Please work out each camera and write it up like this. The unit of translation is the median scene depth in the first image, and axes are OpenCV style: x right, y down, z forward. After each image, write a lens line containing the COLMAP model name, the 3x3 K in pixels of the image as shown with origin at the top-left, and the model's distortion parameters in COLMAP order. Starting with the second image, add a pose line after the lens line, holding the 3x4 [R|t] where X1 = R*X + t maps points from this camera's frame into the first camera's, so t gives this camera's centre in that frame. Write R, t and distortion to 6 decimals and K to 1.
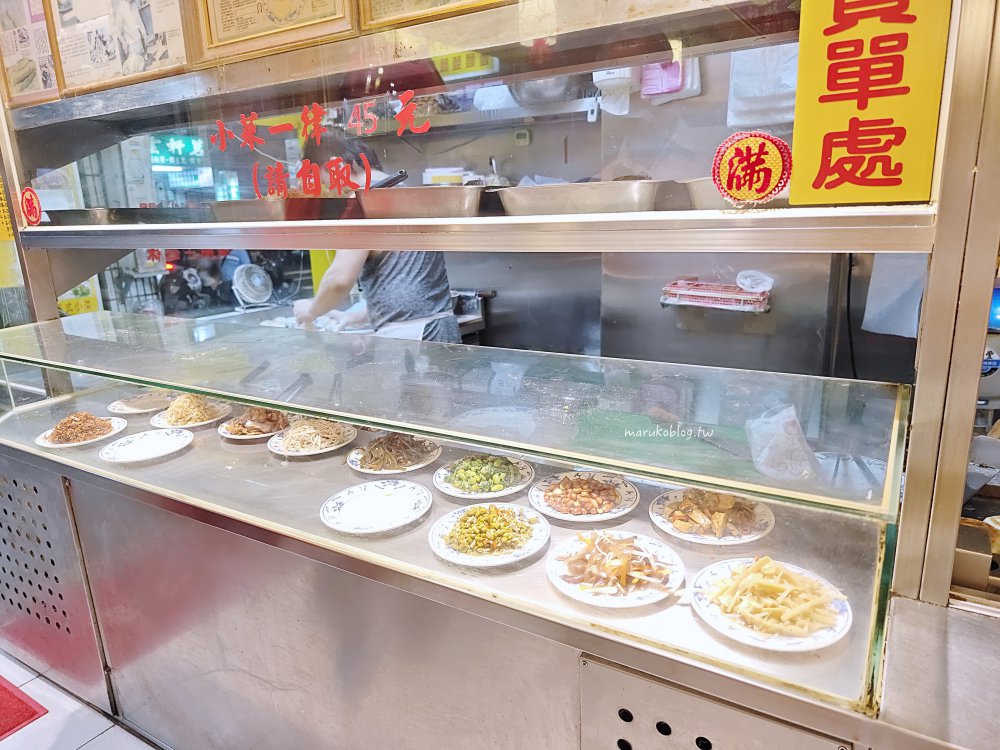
lens RADIAL K [[672.4, 0, 500.0], [0, 672.4, 375.0], [0, 0, 1]] dist [0.003476, -0.004849]
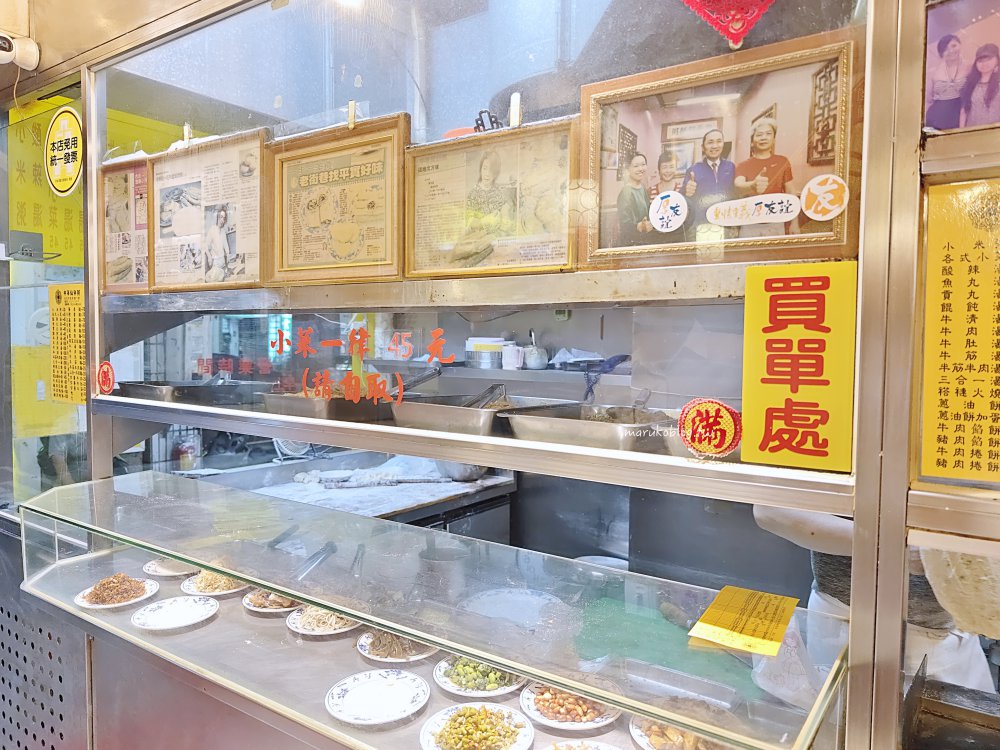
lens RADIAL K [[711.8, 0, 511.5], [0, 711.8, 375.5], [0, 0, 1]] dist [0.003373, -0.002487]
pose [[0.997064, 0.052116, -0.056099, 0.058581], [-0.062306, 0.978064, -0.198766, -0.082840], [0.044509, 0.201678, 0.978440, -0.182006]]
